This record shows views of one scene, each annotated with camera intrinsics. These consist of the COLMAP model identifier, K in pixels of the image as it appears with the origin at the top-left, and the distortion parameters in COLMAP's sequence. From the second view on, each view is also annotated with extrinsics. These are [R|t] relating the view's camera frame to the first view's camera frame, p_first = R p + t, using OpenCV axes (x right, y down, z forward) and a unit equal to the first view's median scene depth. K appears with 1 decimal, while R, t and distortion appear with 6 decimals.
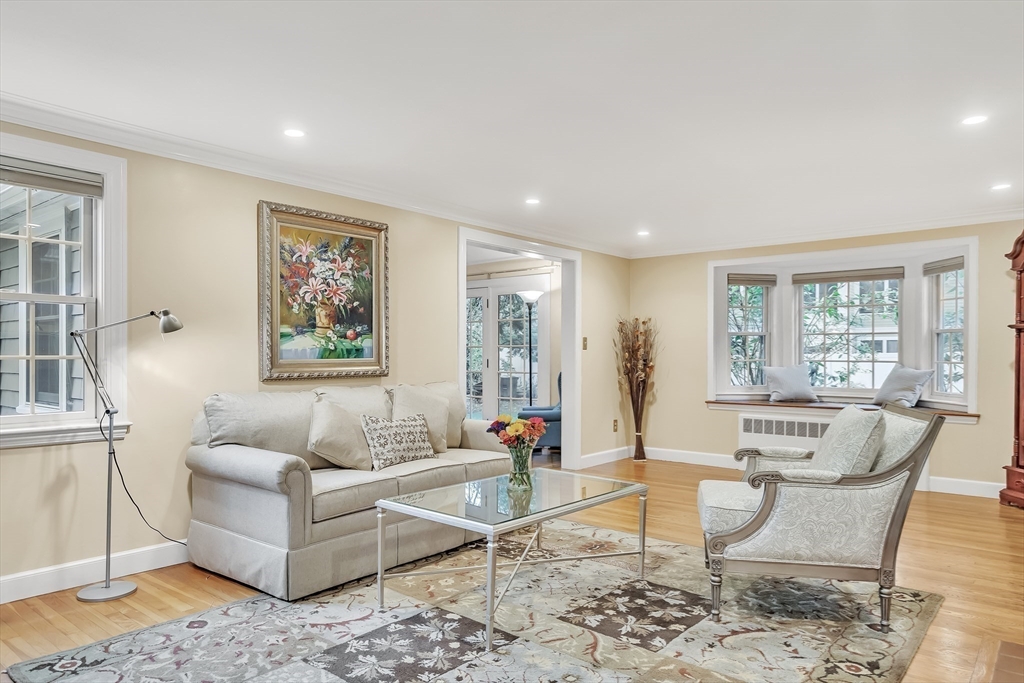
lens RADIAL K [[673.2, 0, 510.0], [0, 673.2, 351.9], [0, 0, 1]] dist [-0.008737, 0.000850]
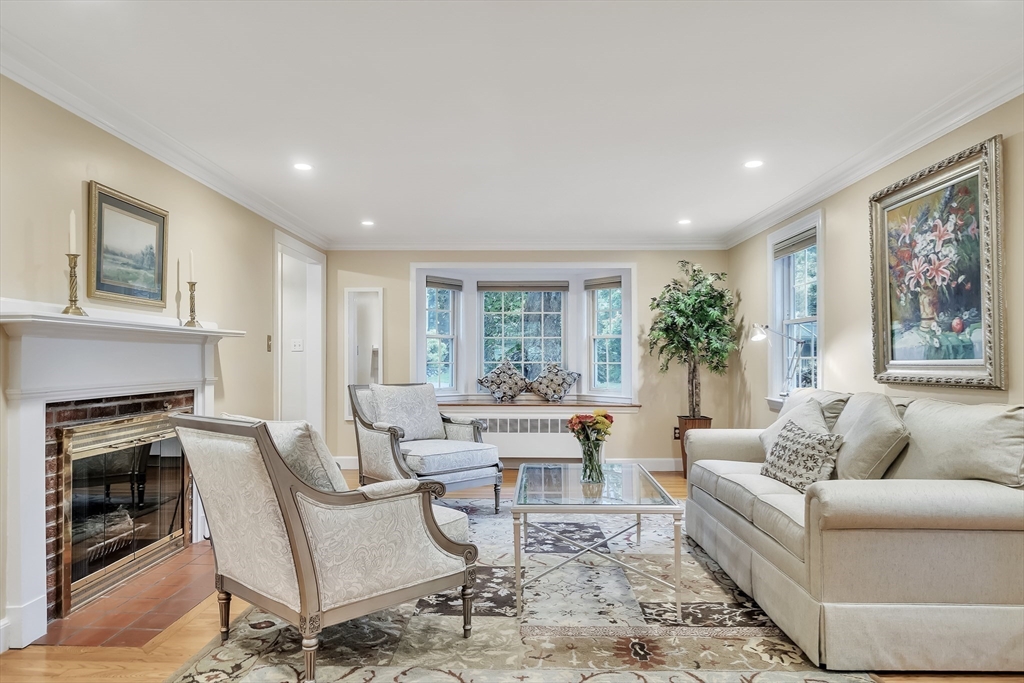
lens RADIAL K [[673.2, 0, 507.3], [0, 673.2, 347.9], [0, 0, 1]] dist [-0.008737, 0.000850]
pose [[-0.790815, -0.013185, -0.611914, 0.570516], [0.000202, 0.999762, -0.021803, 0.013390], [0.612056, -0.017366, -0.790624, 1.307349]]
